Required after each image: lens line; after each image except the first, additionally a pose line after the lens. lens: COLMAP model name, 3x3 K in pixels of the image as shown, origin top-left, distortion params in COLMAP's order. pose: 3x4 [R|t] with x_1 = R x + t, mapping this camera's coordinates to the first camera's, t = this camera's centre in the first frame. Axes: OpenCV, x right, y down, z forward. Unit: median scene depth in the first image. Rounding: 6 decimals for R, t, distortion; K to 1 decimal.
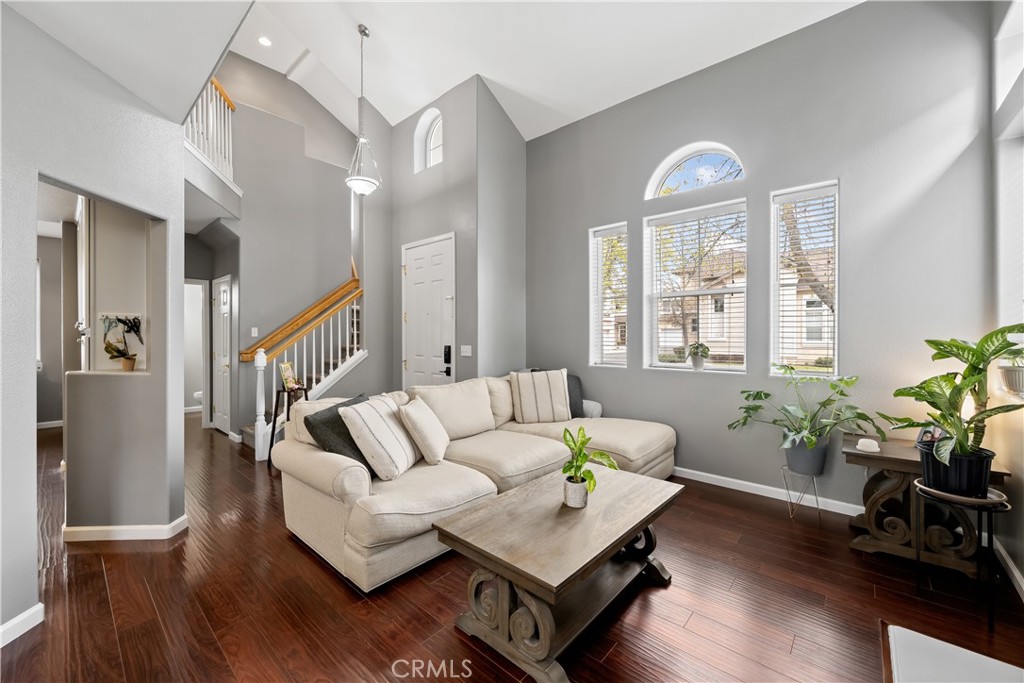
lens RADIAL K [[419.7, 0, 523.1], [0, 419.7, 339.9], [0, 0, 1]] dist [-0.003345, -0.000198]
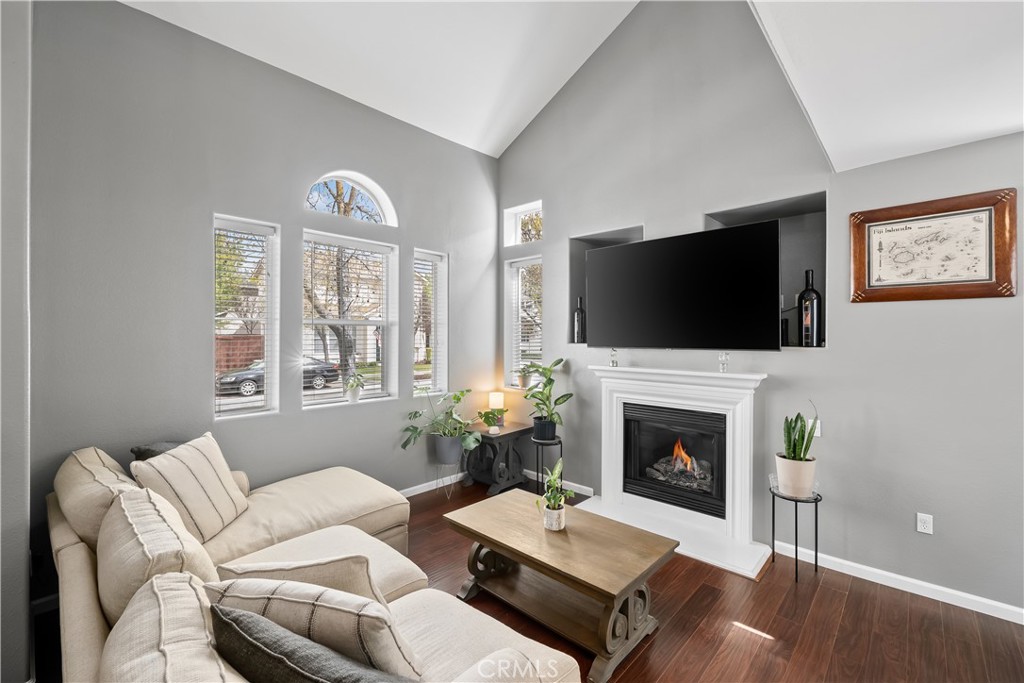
lens RADIAL K [[419.7, 0, 523.1], [0, 419.7, 339.9], [0, 0, 1]] dist [-0.003345, -0.000198]
pose [[0.010592, -0.004340, 0.999934, -0.732385], [0.003224, 0.999986, 0.004306, -0.100077], [-0.999939, 0.003179, 0.010606, 0.739720]]
